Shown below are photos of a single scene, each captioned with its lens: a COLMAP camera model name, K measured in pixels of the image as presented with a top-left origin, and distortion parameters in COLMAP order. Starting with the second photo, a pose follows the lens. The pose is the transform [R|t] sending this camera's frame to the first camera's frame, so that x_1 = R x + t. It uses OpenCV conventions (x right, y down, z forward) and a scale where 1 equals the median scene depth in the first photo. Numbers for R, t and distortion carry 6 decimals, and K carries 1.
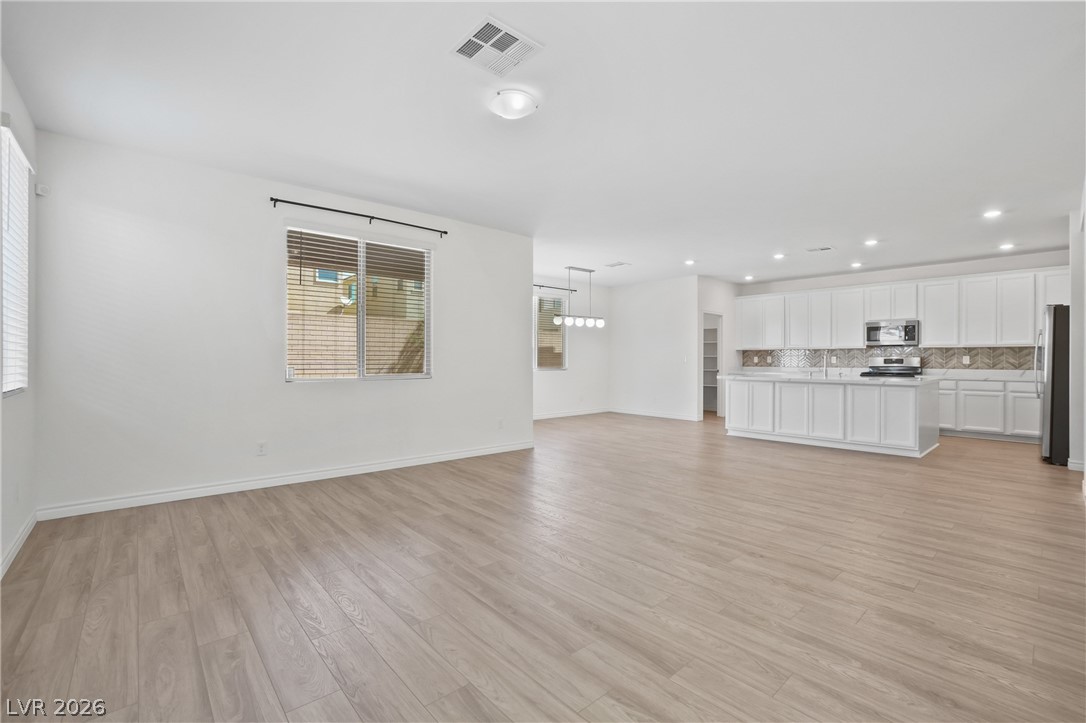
lens RADIAL K [[464.4, 0, 563.1], [0, 464.4, 366.1], [0, 0, 1]] dist [-0.000747, 0.000277]
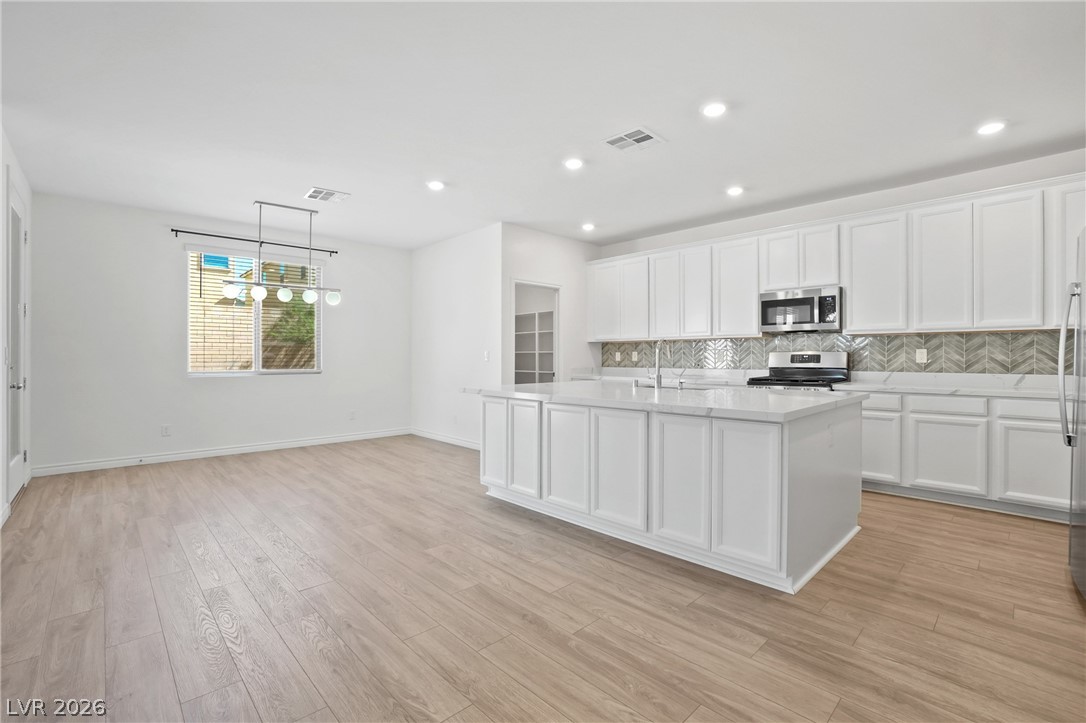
lens RADIAL K [[480.3, 0, 543.0], [0, 480.3, 361.5], [0, 0, 1]] dist [-0.017734, -0.000407]
pose [[0.999952, -0.004769, 0.008514, 0.393320], [0.004807, 0.999978, -0.004483, -0.006013], [-0.008493, 0.004524, 0.999954, 0.416092]]
